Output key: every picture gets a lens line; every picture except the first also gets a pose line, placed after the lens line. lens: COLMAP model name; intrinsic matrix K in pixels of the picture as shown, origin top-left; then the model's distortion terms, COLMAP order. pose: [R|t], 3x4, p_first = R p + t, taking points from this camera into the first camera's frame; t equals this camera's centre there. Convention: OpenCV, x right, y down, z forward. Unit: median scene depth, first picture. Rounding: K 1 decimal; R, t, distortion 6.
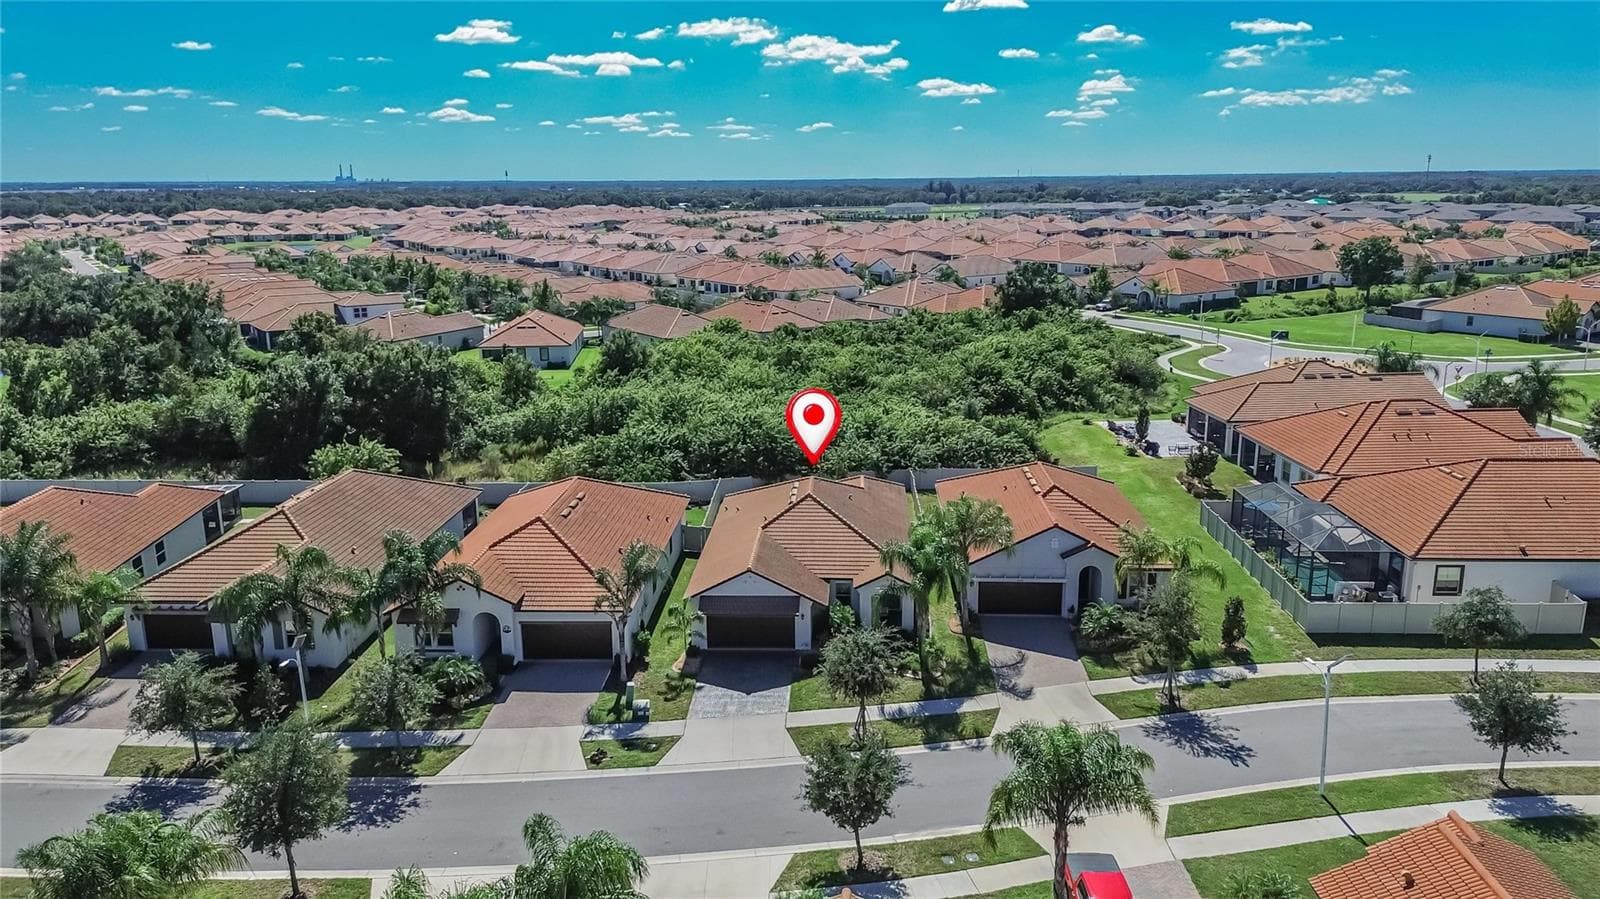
lens RADIAL K [[1128.5, 0, 802.5], [0, 1128.5, 451.6], [0, 0, 1]] dist [0.069584, -0.080390]
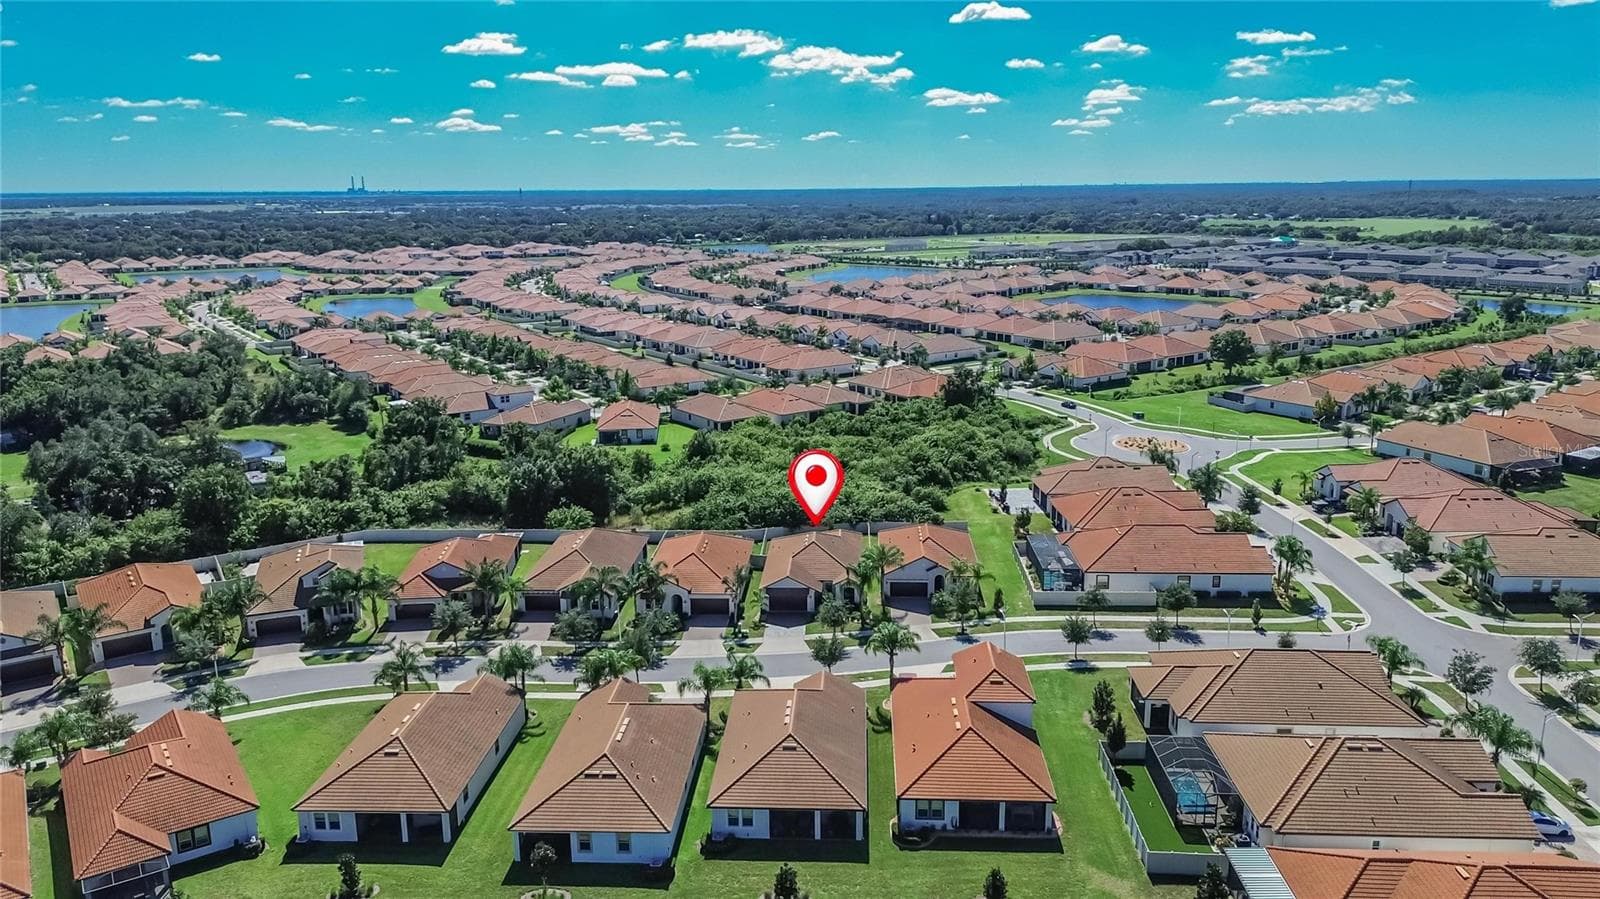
lens RADIAL K [[1131.6, 0, 803.6], [0, 1131.6, 428.9], [0, 0, 1]] dist [0.121006, -0.192371]
pose [[0.999992, 0.000200, -0.004056, -0.002952], [-0.000309, 0.999637, -0.026923, -0.079877], [0.004049, 0.026925, 0.999629, -0.788637]]
